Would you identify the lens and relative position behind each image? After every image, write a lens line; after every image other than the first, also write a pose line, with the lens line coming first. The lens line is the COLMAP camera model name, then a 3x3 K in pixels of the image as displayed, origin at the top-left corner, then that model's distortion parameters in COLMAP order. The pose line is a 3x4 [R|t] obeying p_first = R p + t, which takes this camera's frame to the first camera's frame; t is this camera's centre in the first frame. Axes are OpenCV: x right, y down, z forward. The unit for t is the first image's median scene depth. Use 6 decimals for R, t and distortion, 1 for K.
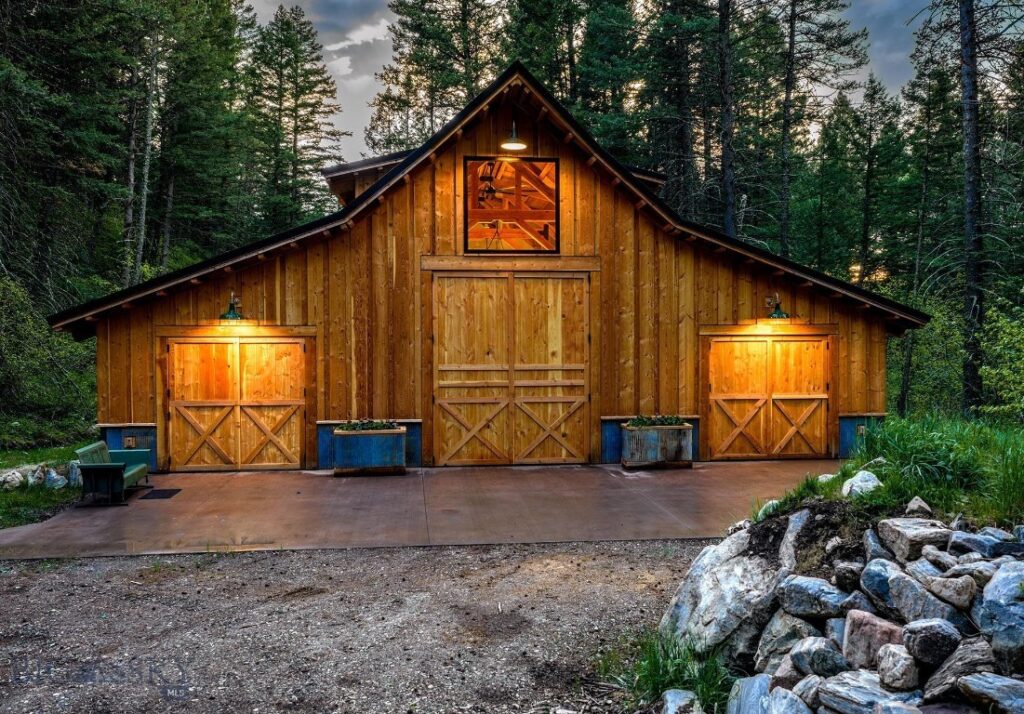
lens RADIAL K [[891.6, 0, 521.6], [0, 891.6, 360.1], [0, 0, 1]] dist [0.025166, 0.001070]
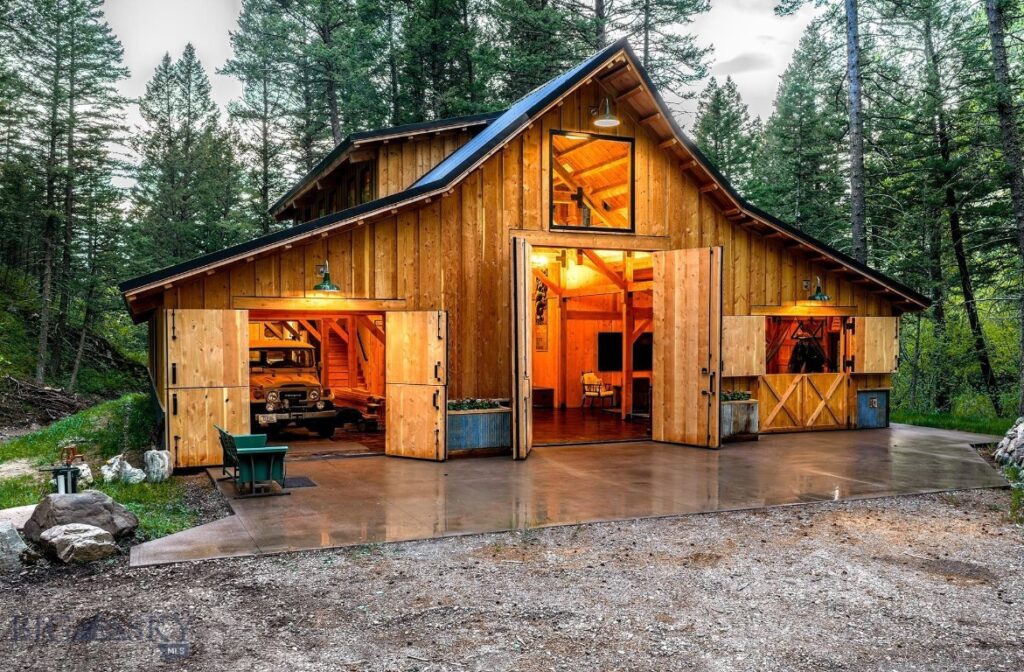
lens RADIAL K [[898.8, 0, 511.5], [0, 898.8, 357.0], [0, 0, 1]] dist [0.033793, -0.008725]
pose [[0.955971, -0.002836, 0.293447, -0.397189], [0.003307, 0.999994, -0.001108, 0.022445], [-0.293442, 0.002029, 0.955975, 0.066345]]
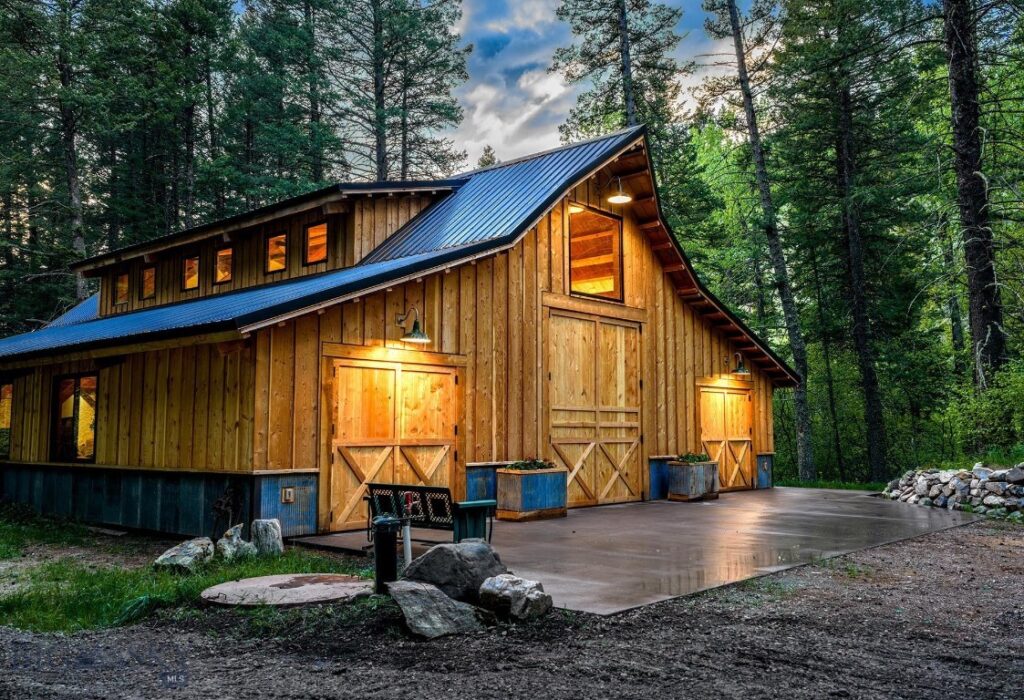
lens RADIAL K [[891.6, 0, 513.8], [0, 891.6, 347.2], [0, 0, 1]] dist [0.025166, 0.001070]
pose [[0.739491, 0.068462, 0.669676, -0.785634], [0.015798, 0.992776, -0.118939, 0.059677], [-0.672981, 0.098534, 0.733067, 0.310533]]
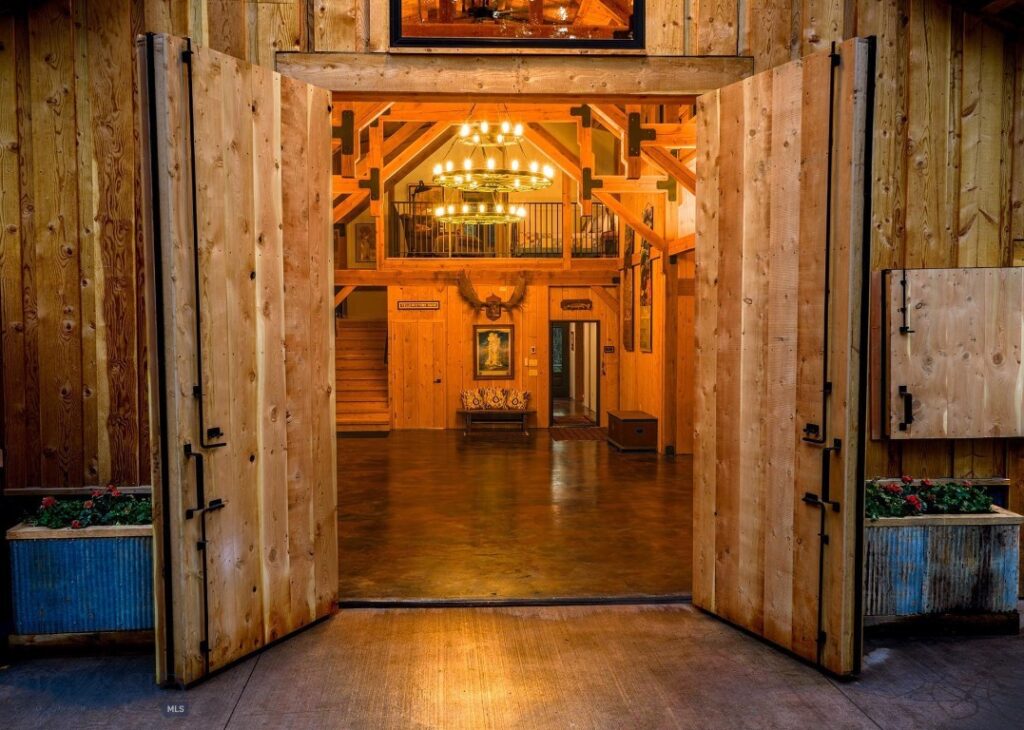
lens RADIAL K [[878.4, 0, 505.3], [0, 878.4, 362.1], [0, 0, 1]] dist [0.031188, -0.009699]
pose [[0.998177, 0.004248, -0.060207, 0.006986], [-0.003133, 0.999822, 0.018607, 0.006340], [0.060275, -0.018385, 0.998012, 0.630848]]
